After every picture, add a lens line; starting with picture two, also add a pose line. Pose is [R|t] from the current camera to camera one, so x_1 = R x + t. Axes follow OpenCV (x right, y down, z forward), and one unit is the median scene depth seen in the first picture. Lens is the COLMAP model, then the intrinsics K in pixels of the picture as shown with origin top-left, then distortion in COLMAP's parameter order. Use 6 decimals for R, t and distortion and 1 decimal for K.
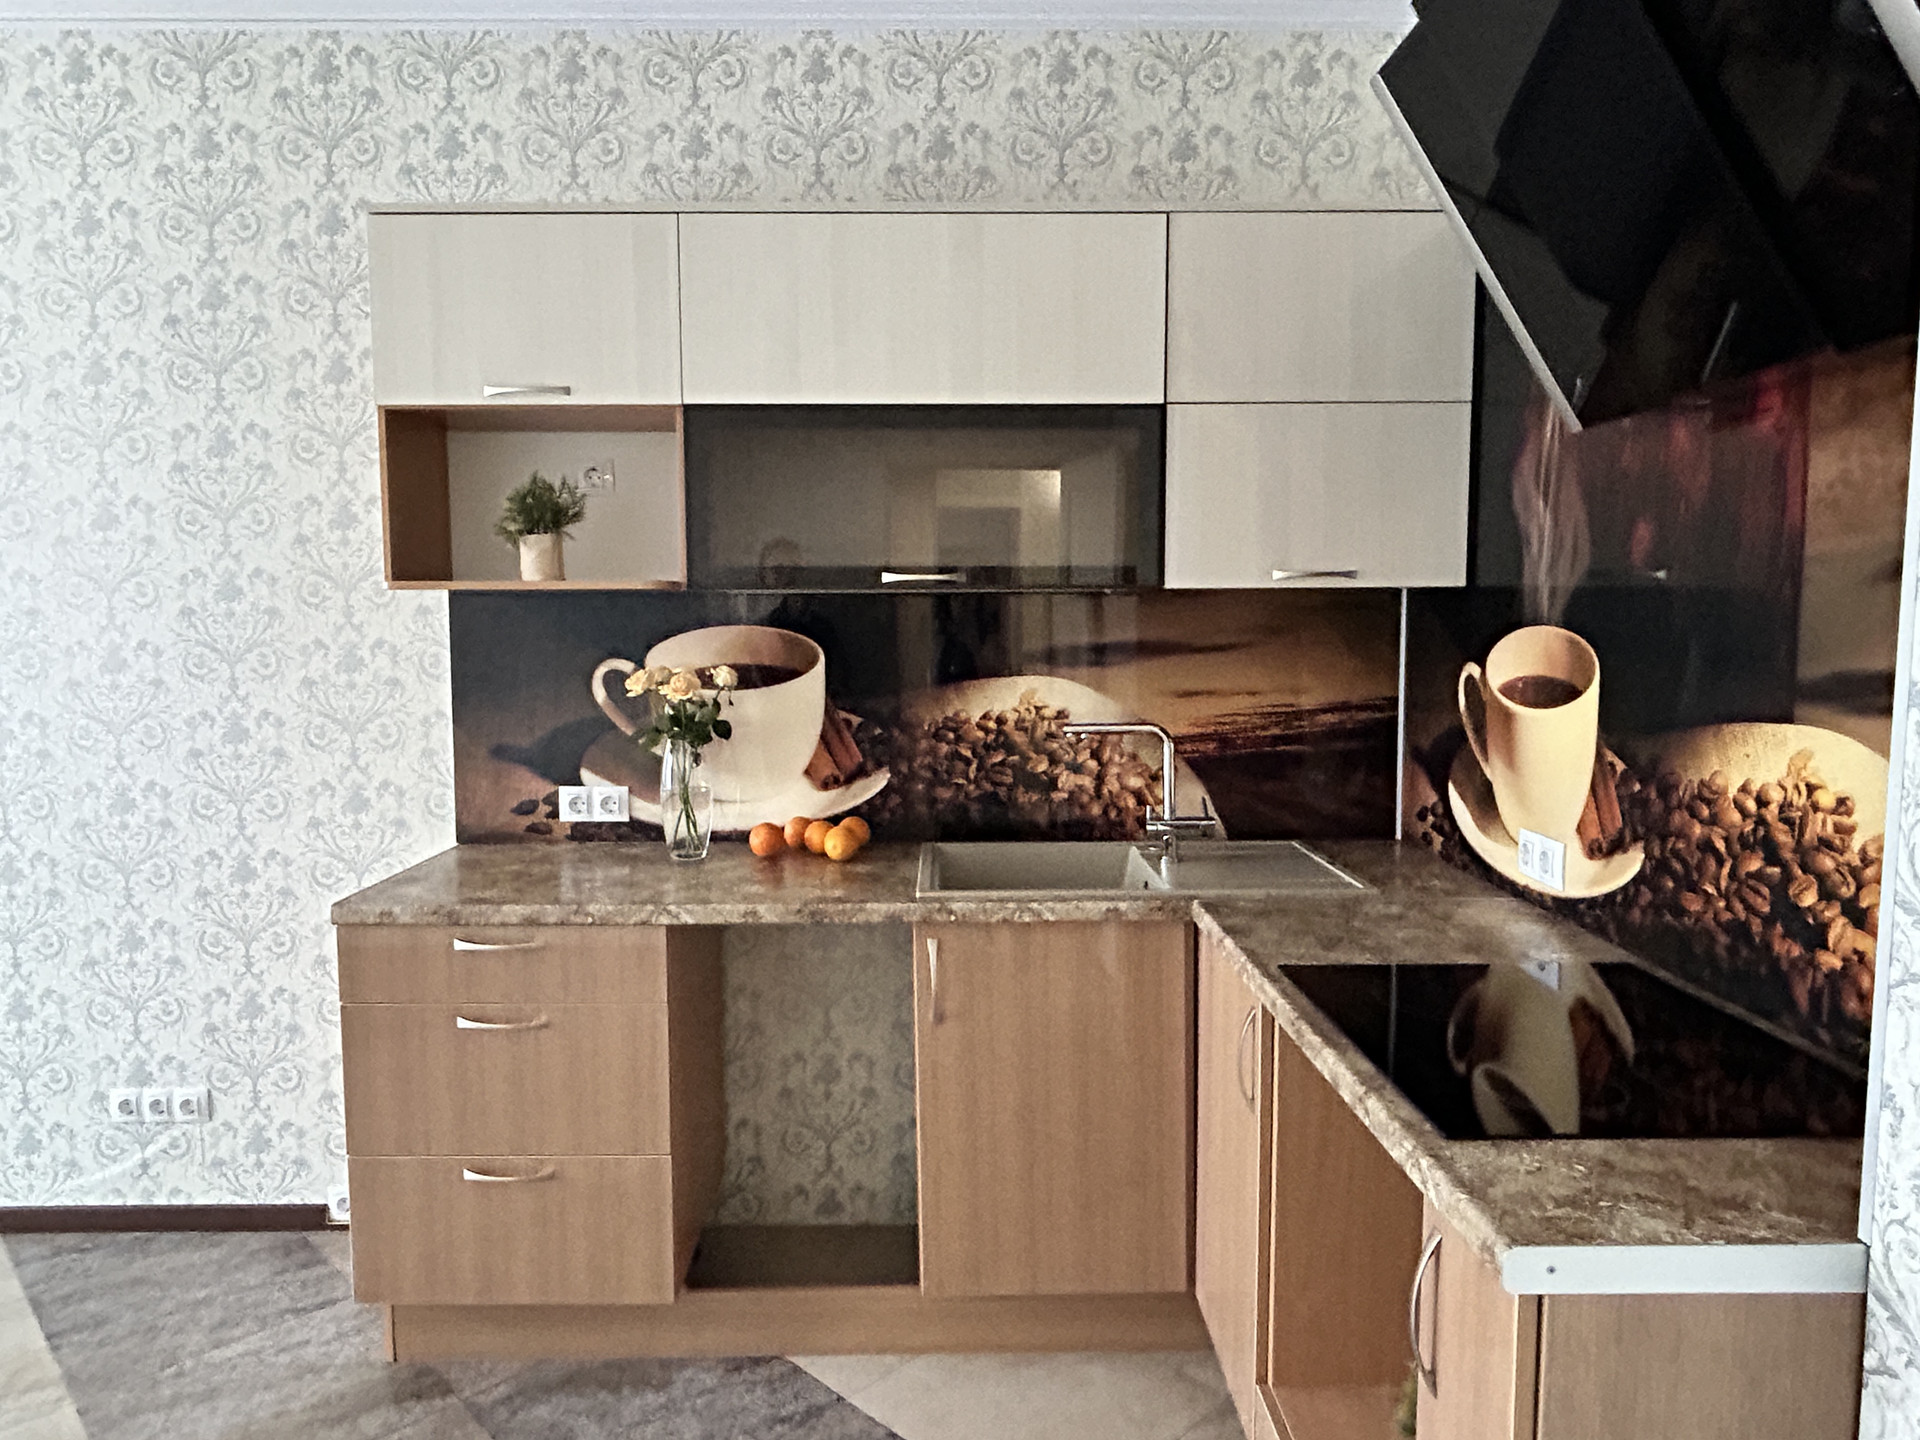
lens RADIAL K [[1196.3, 0, 953.8], [0, 1196.3, 720.6], [0, 0, 1]] dist [-0.007353, 0.000840]
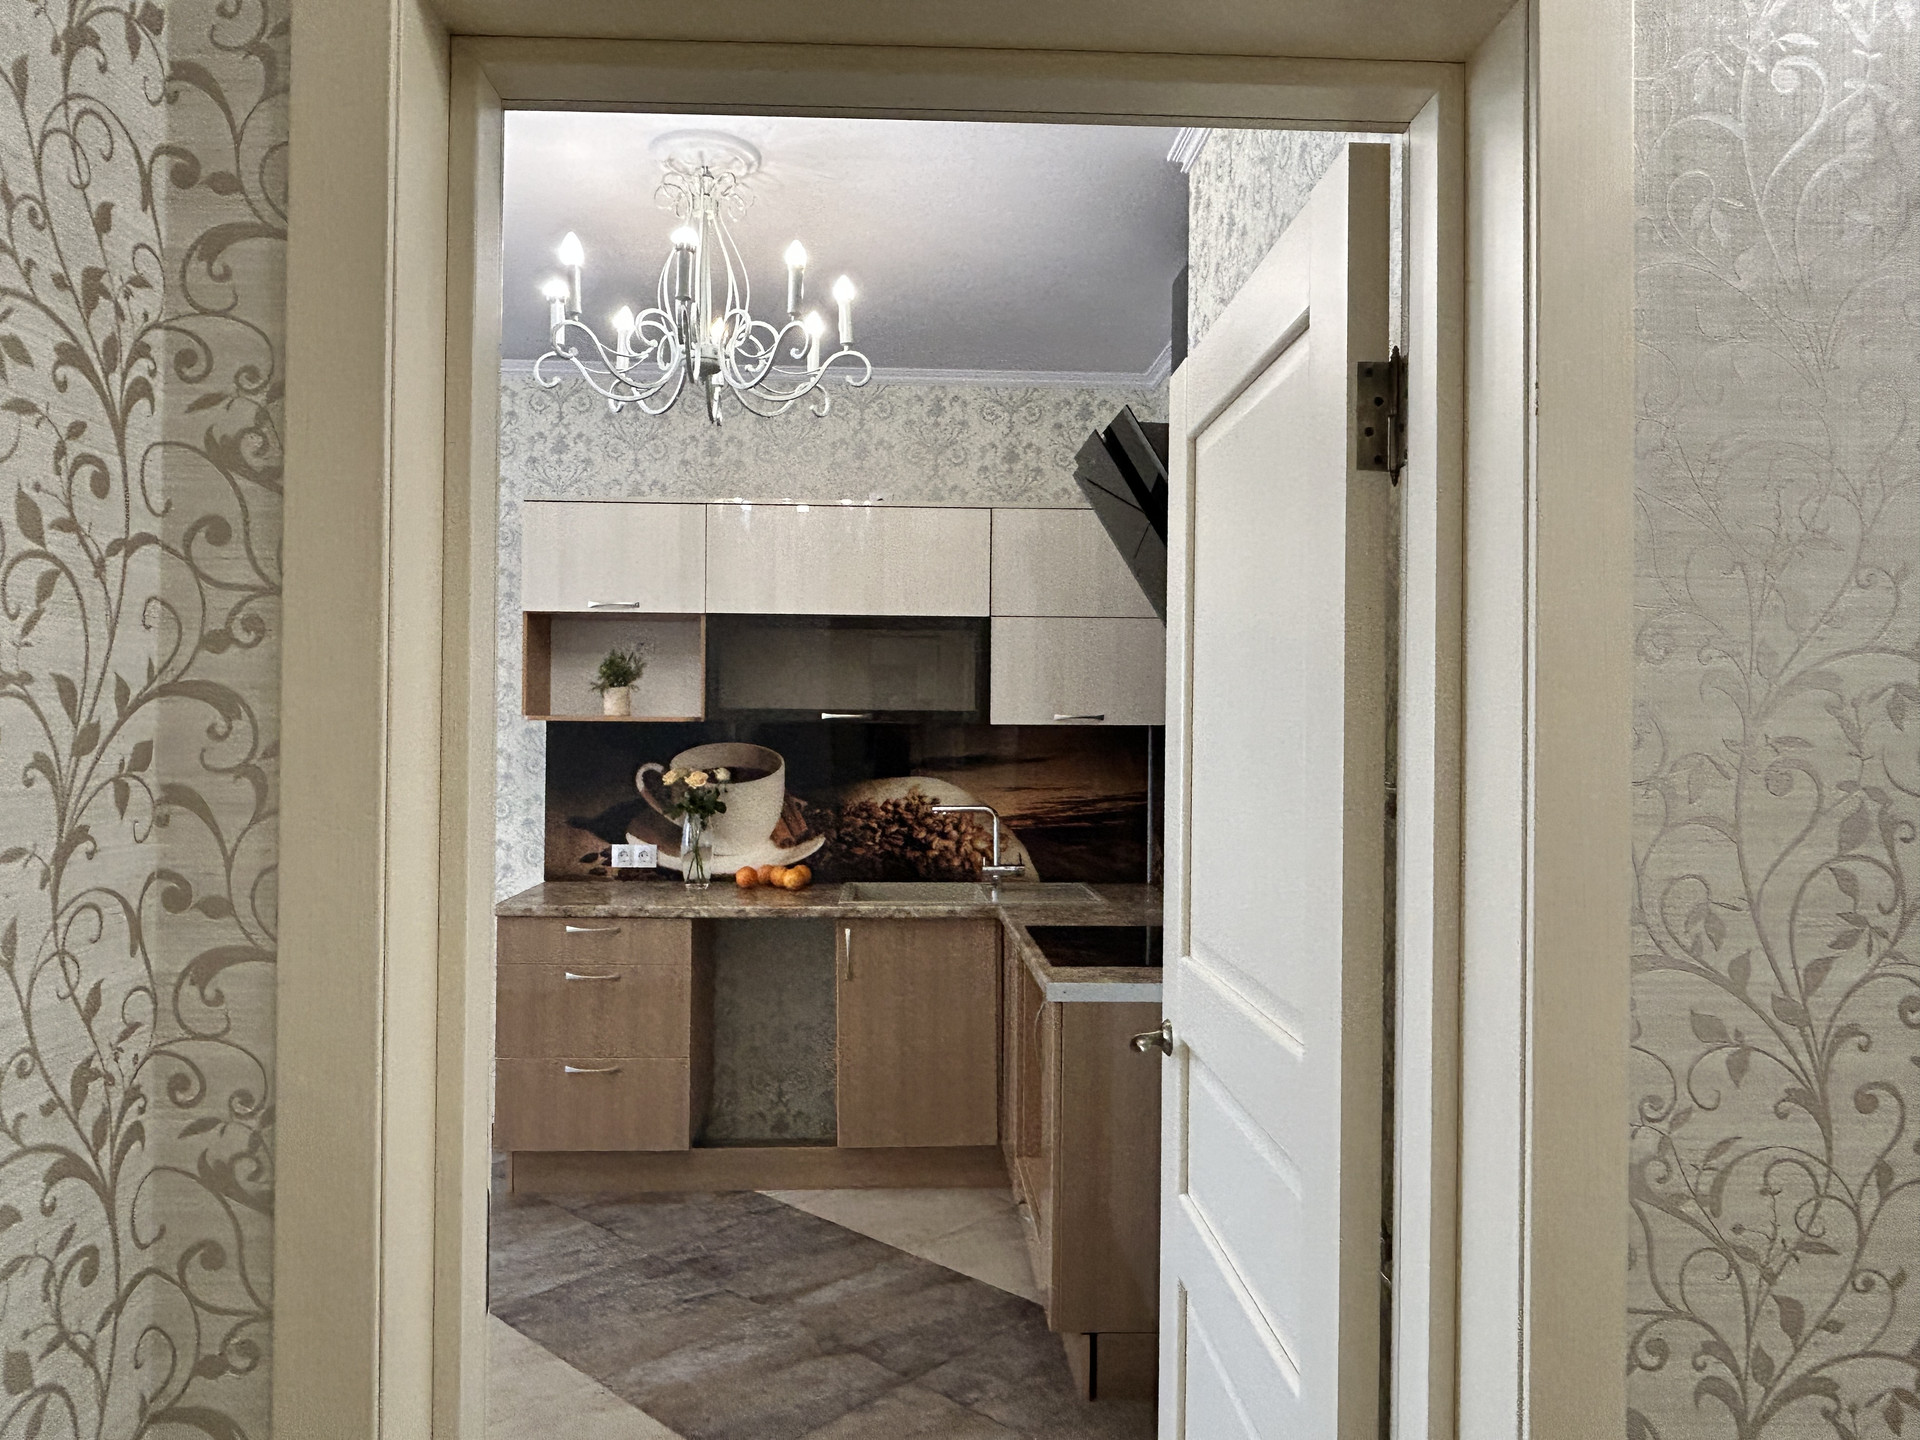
lens RADIAL K [[1281.0, 0, 932.7], [0, 1281.0, 720.4], [0, 0, 1]] dist [0.001433, -0.012912]
pose [[0.999658, 0.011264, 0.023596, 0.047731], [-0.008994, 0.995513, -0.094195, 0.049091], [-0.024551, 0.093950, 0.995274, -0.709607]]
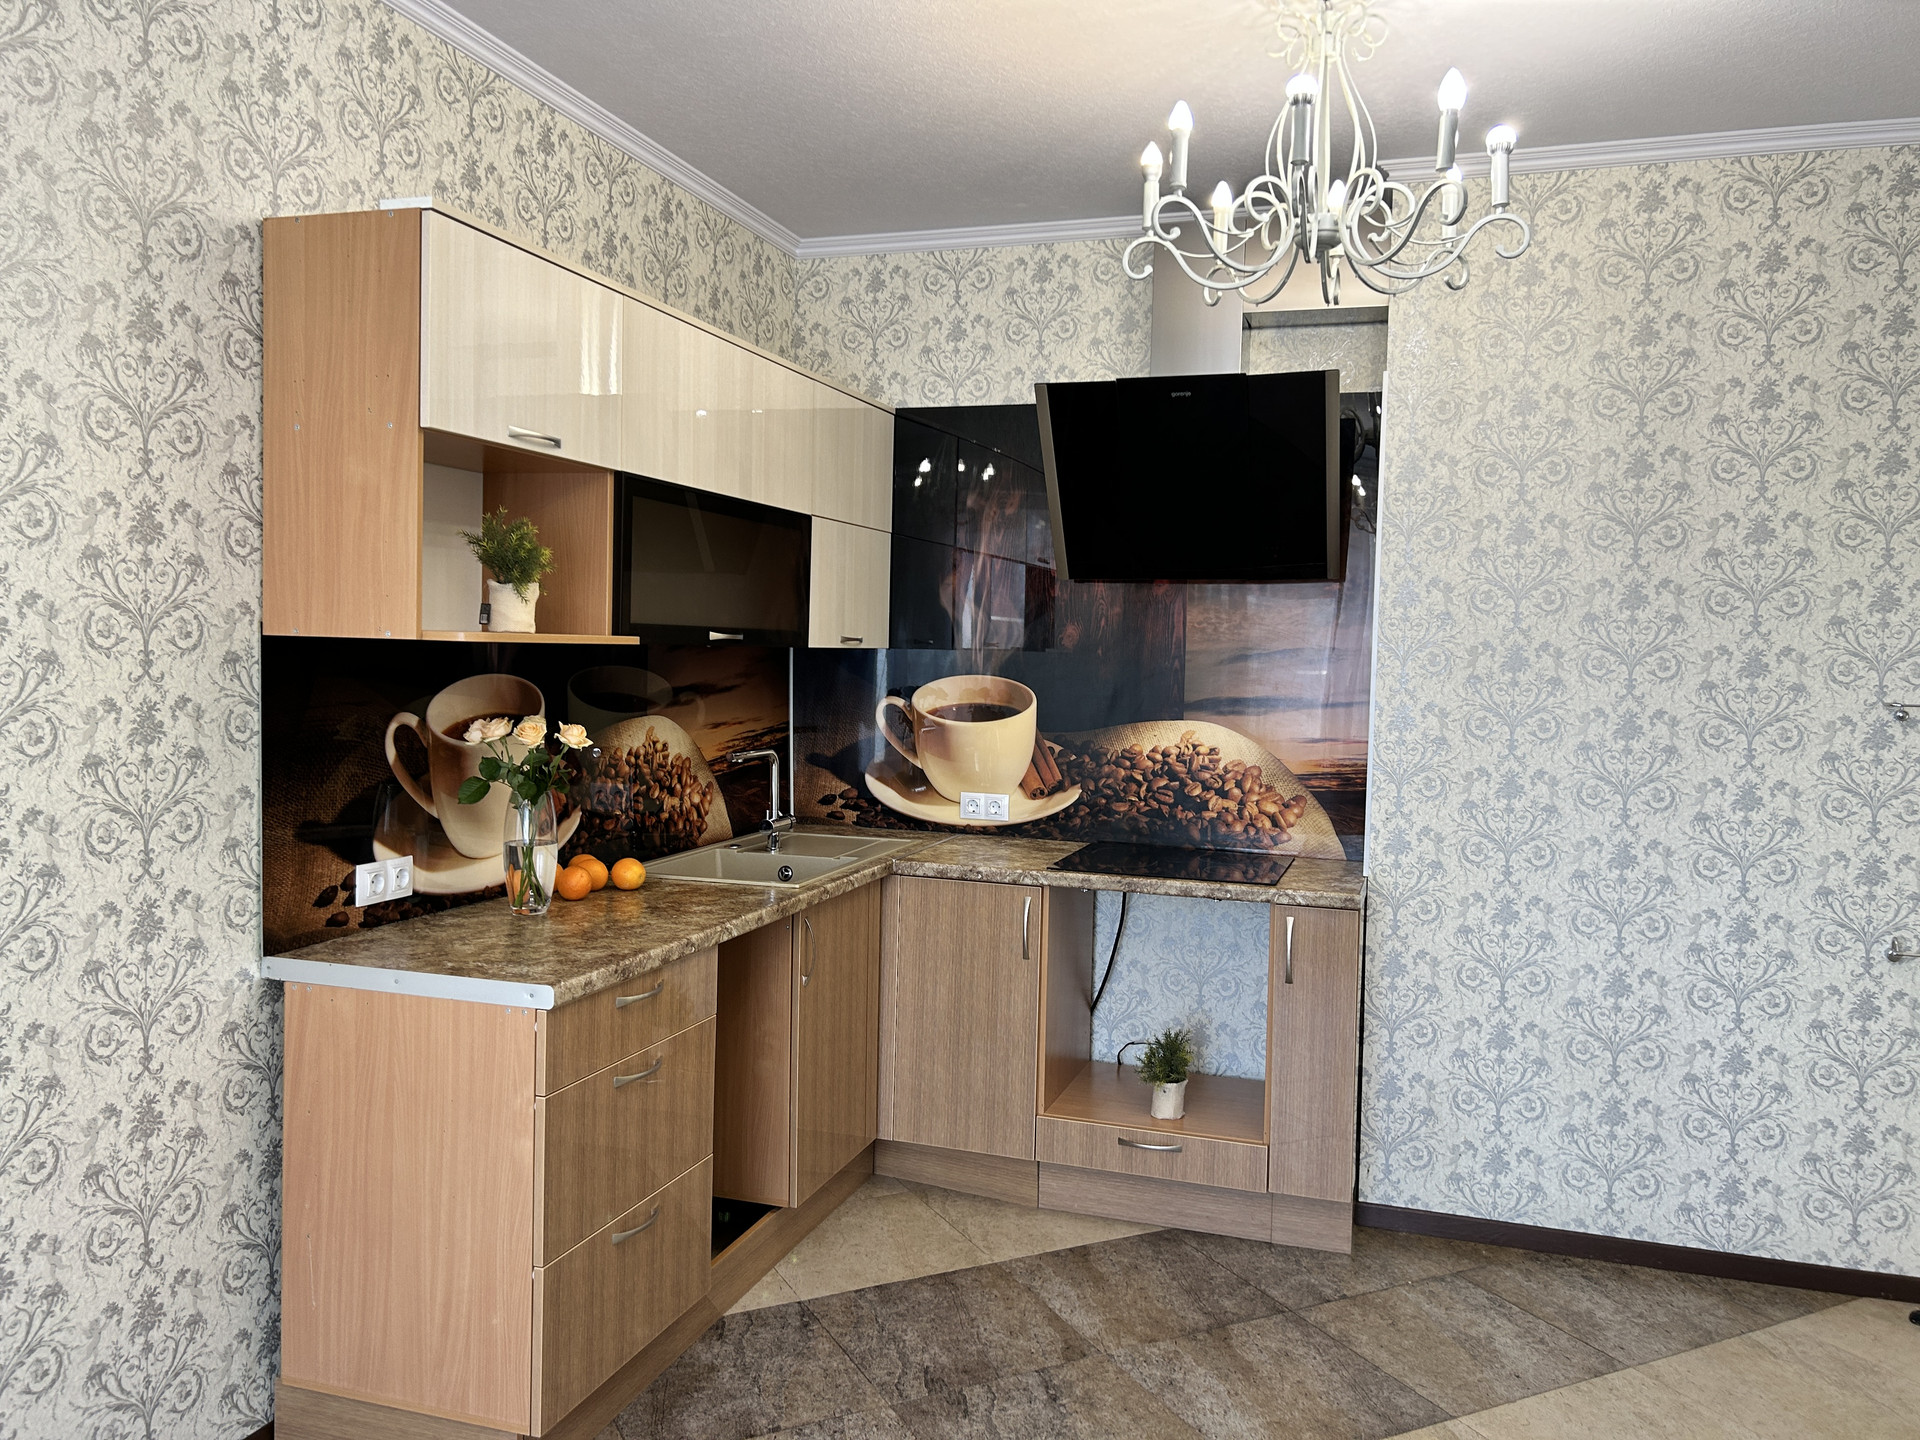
lens RADIAL K [[1449.7, 0, 964.8], [0, 1449.7, 708.5], [0, 0, 1]] dist [0.039421, -0.053867]
pose [[0.318562, -0.030632, 0.947407, -1.206637], [0.057175, 0.998279, 0.013052, -0.046243], [-0.946176, 0.050010, 0.319765, 0.268245]]
